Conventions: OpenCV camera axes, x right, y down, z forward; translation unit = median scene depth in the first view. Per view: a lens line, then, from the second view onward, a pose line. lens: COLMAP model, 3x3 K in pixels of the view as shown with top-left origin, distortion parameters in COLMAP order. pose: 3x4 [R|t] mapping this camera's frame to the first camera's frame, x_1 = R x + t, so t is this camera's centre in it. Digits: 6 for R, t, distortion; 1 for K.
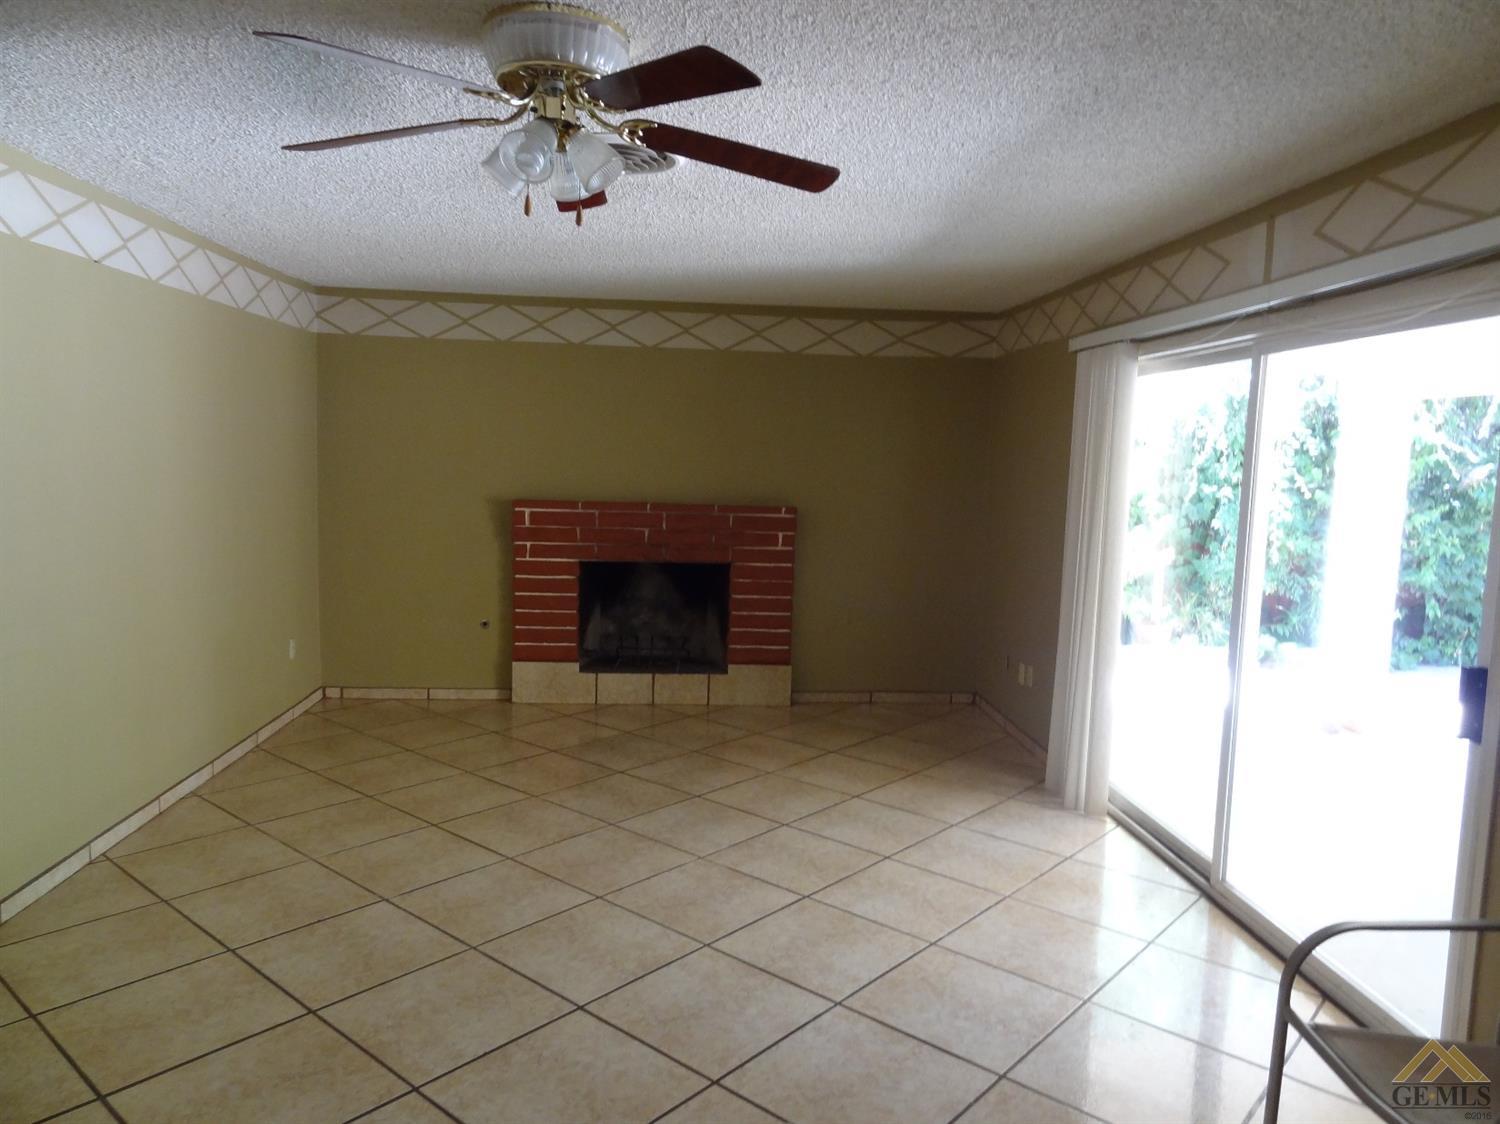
lens RADIAL K [[1045.2, 0, 753.3], [0, 1045.2, 555.6], [0, 0, 1]] dist [0.006719, -0.006798]
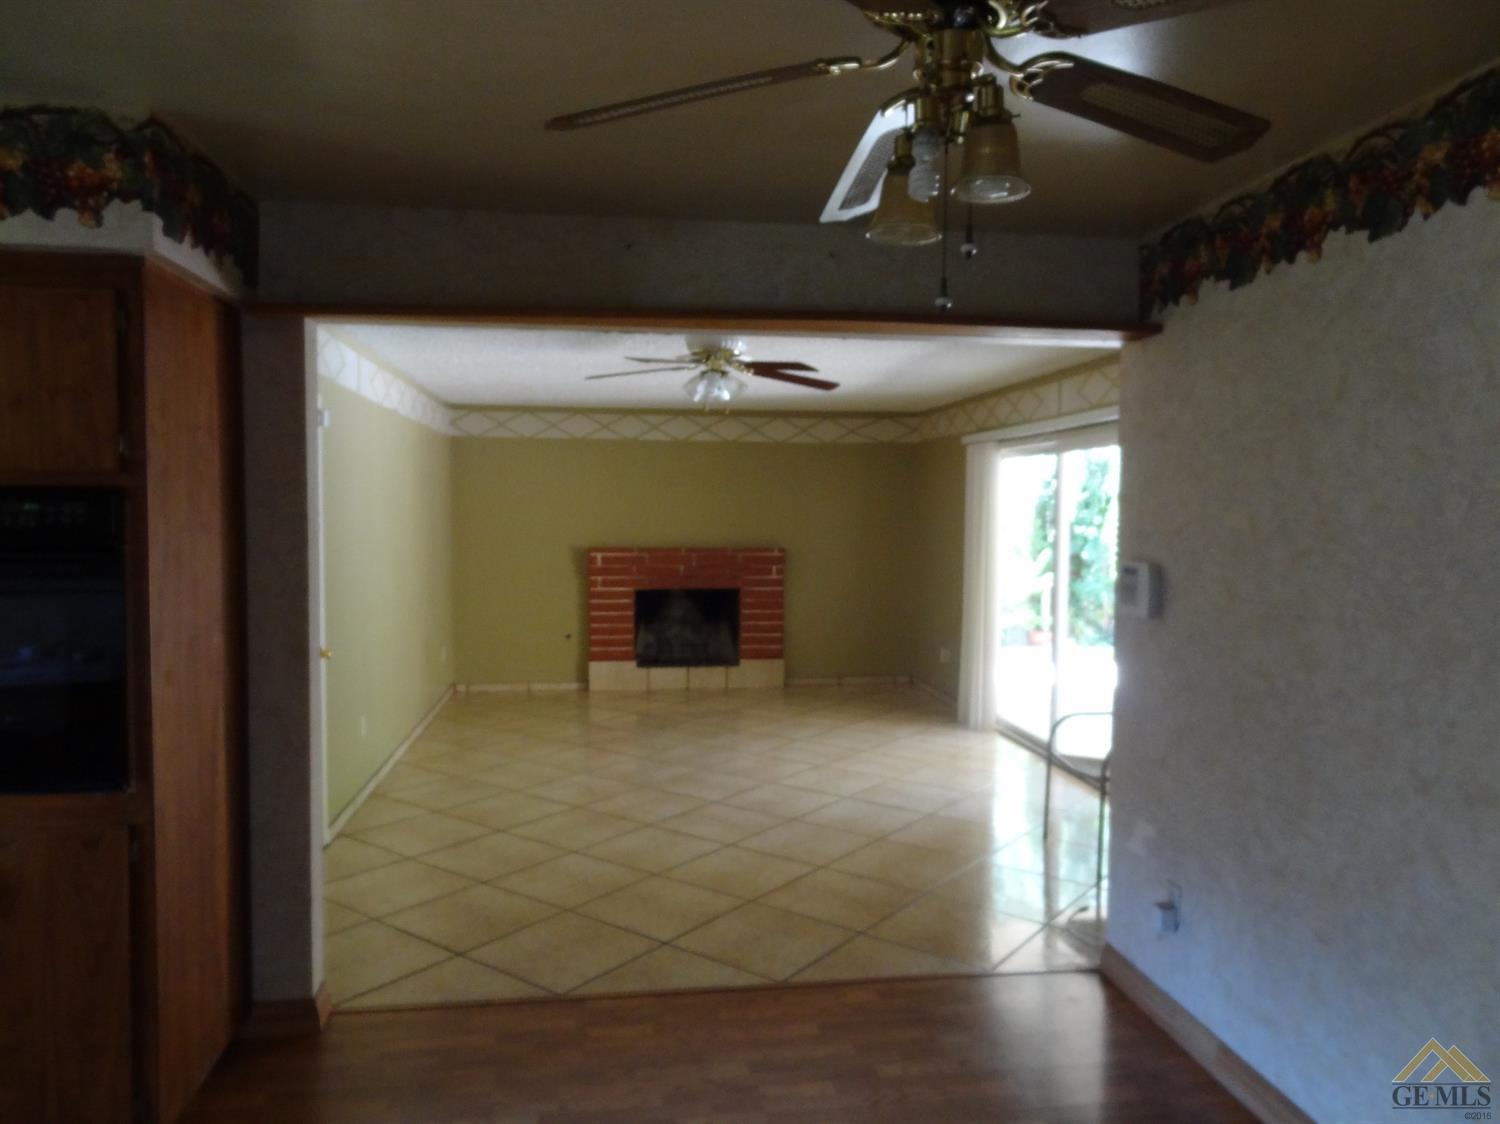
lens RADIAL K [[1045.2, 0, 744.1], [0, 1045.2, 557.6], [0, 0, 1]] dist [0.006719, -0.006798]
pose [[0.998149, -0.026169, 0.054894, -0.094623], [0.028860, 0.998391, -0.048816, 0.035666], [-0.053528, 0.050310, 0.997298, -0.438283]]
